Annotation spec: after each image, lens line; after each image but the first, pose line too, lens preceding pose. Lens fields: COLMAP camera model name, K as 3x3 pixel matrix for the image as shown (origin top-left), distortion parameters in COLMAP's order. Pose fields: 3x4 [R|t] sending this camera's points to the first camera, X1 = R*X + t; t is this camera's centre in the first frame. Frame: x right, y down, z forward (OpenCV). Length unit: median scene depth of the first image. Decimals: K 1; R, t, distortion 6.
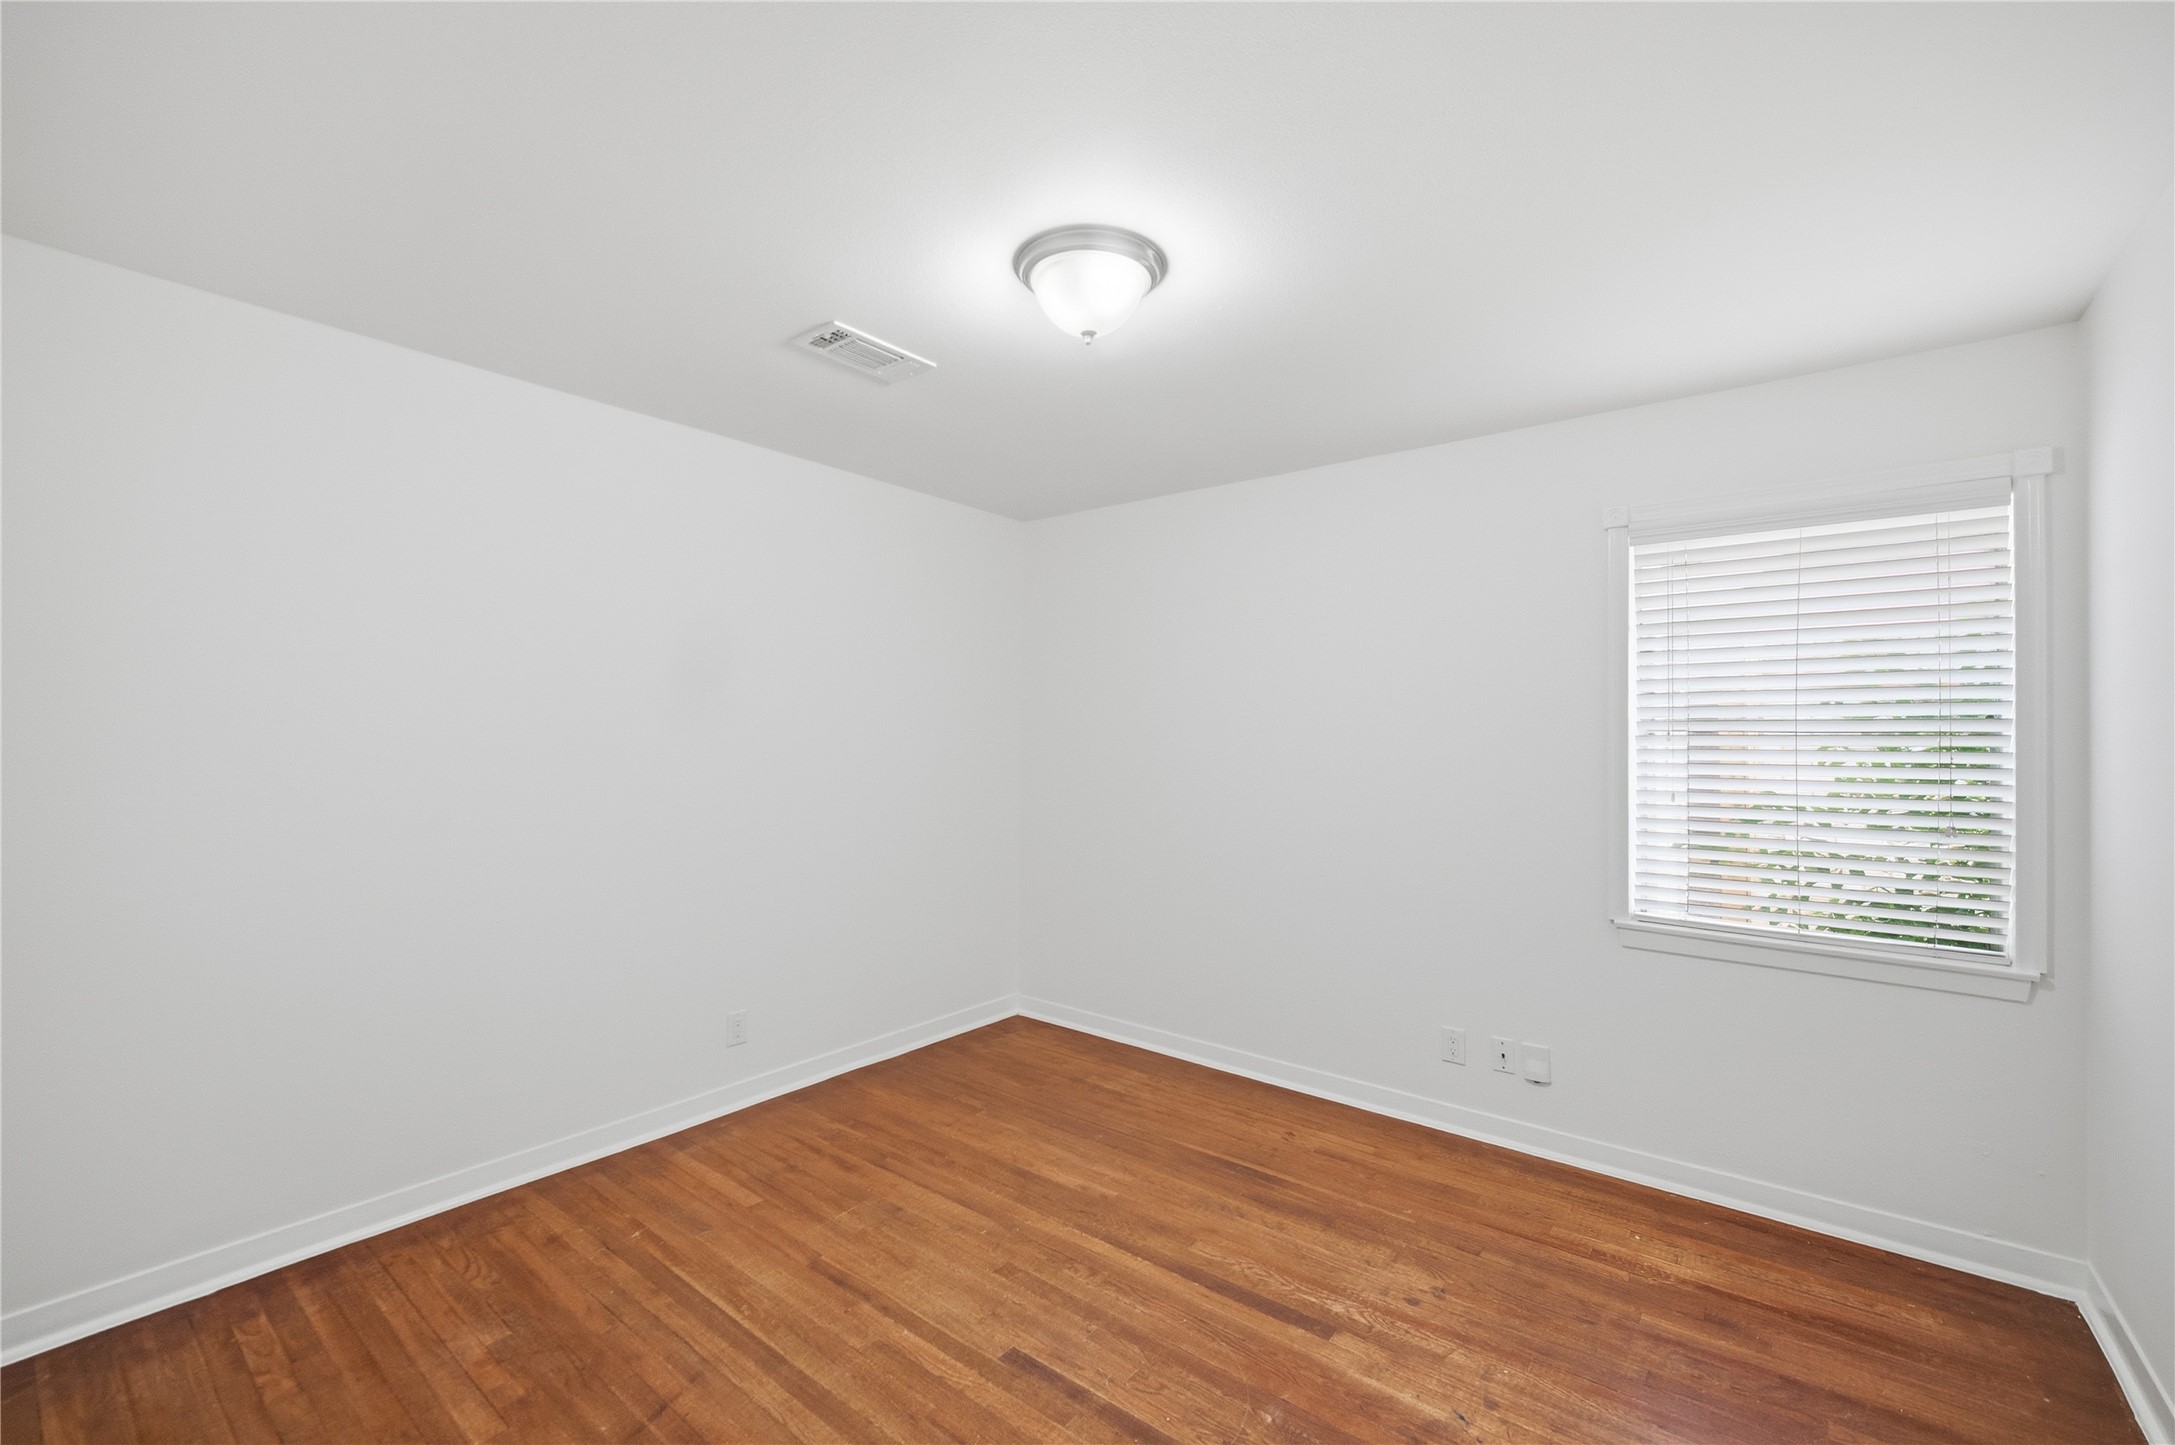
lens RADIAL K [[884.8, 0, 1087.5], [0, 884.8, 722.5], [0, 0, 1]] dist [0.001257, 0.000156]
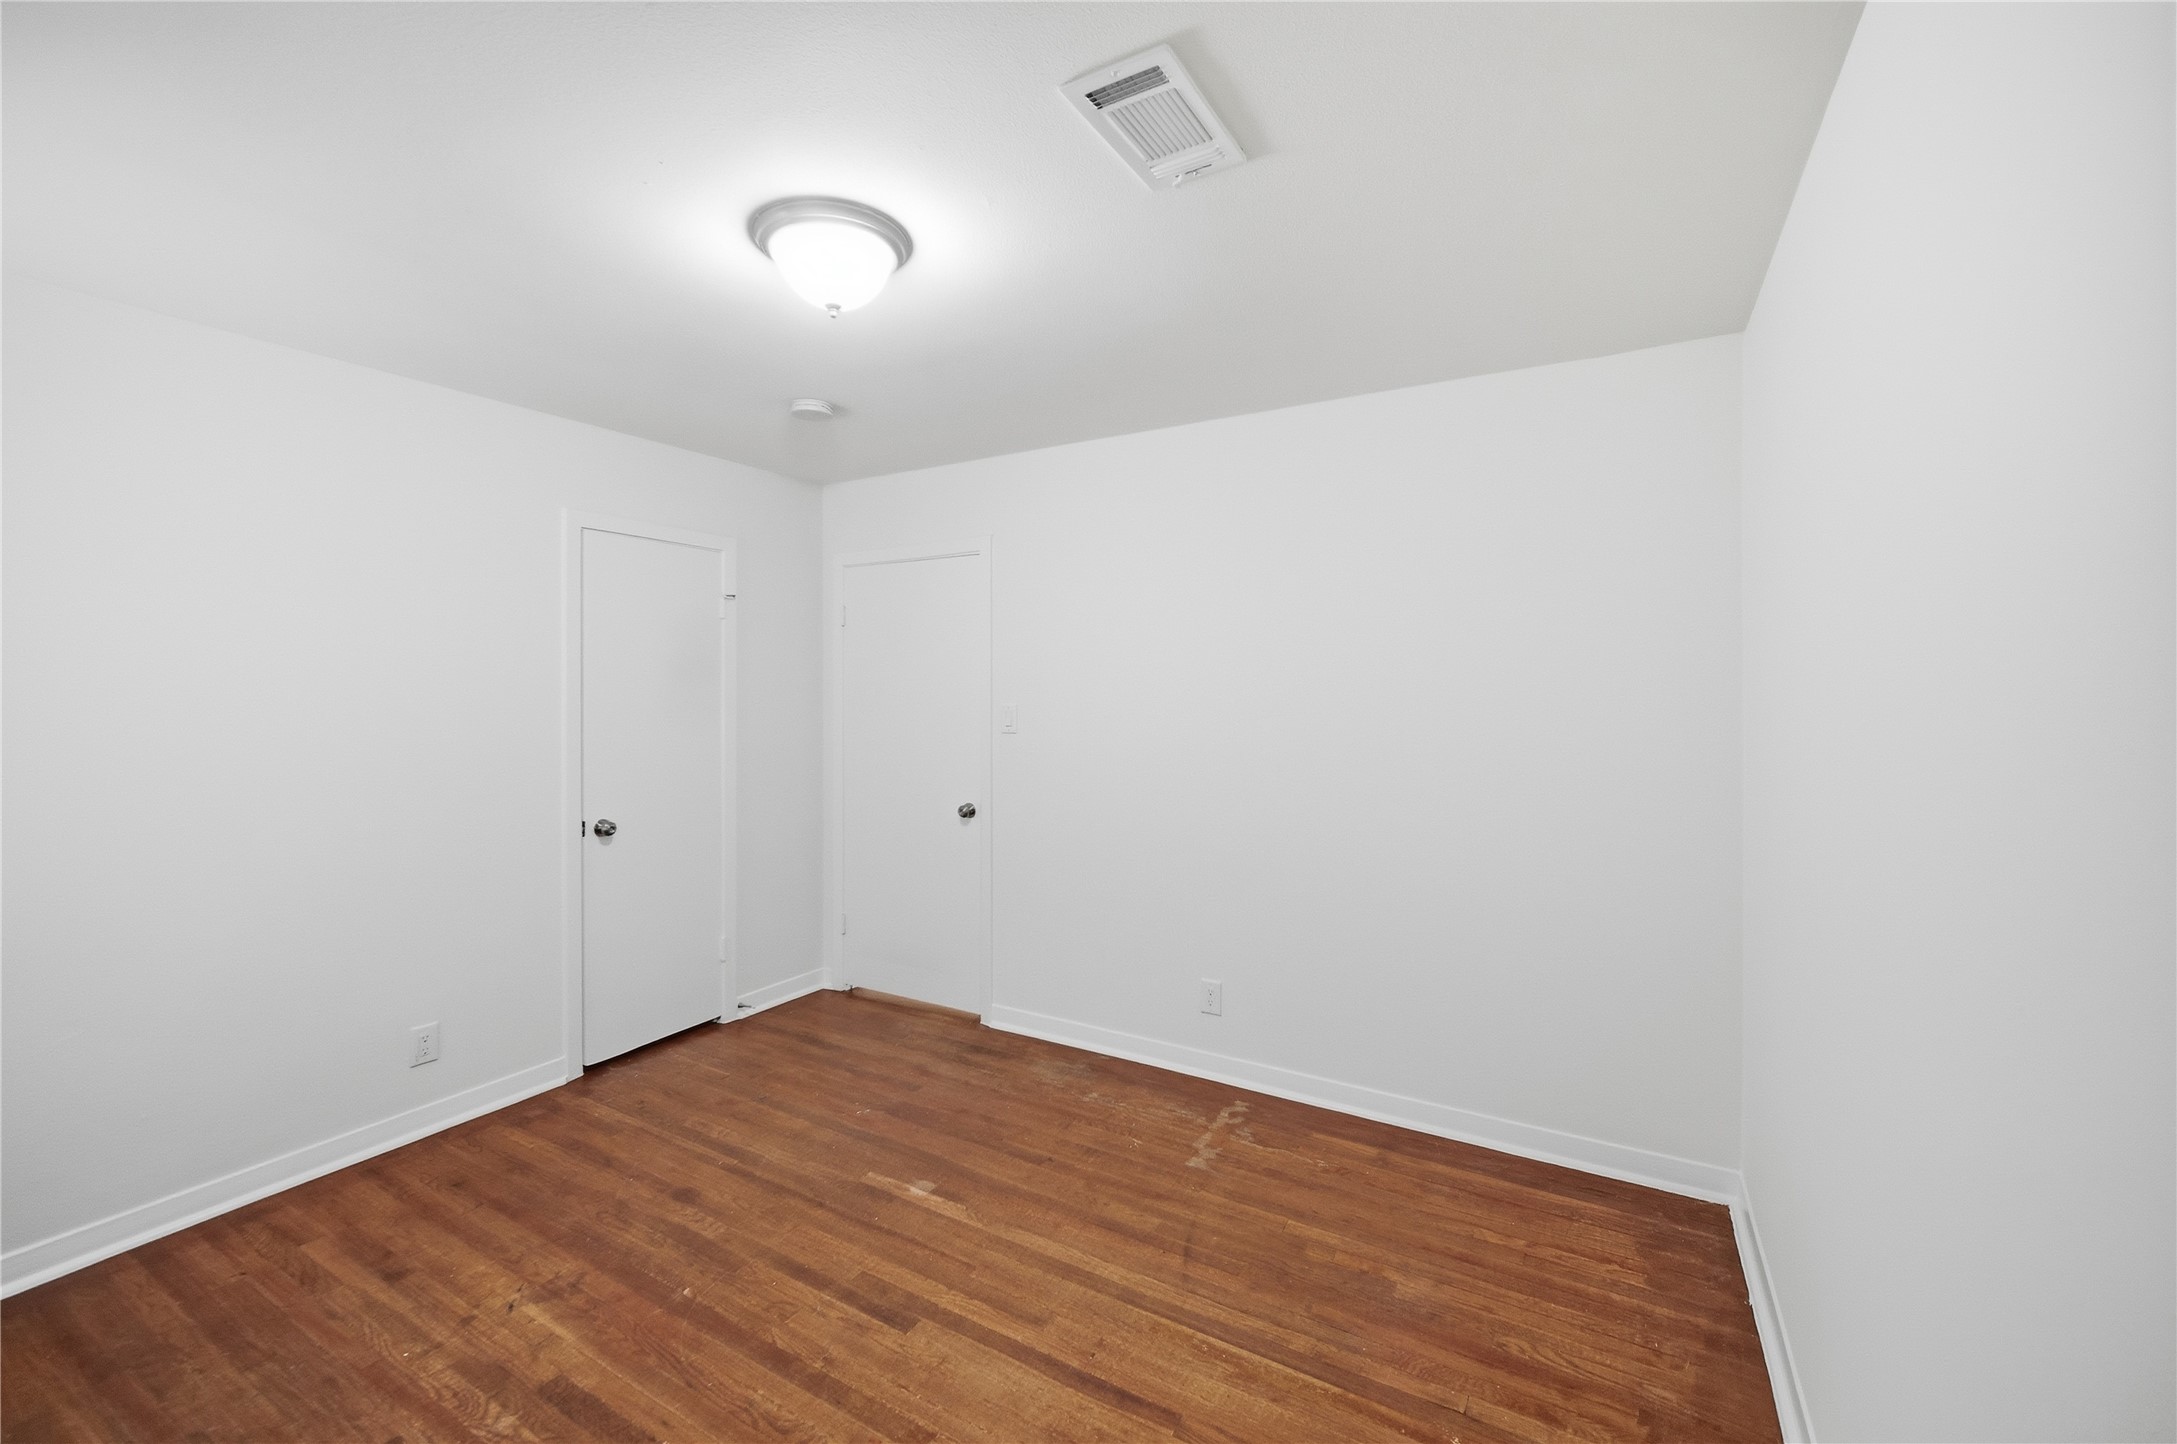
lens RADIAL K [[885.6, 0, 1088.5], [0, 885.6, 722.0], [0, 0, 1]] dist [0.001257, 0.000156]
pose [[-0.989885, -0.001915, -0.141856, -0.144981], [-0.004592, 0.999817, 0.018550, -0.008036], [0.141795, 0.019013, -0.989713, 2.014713]]
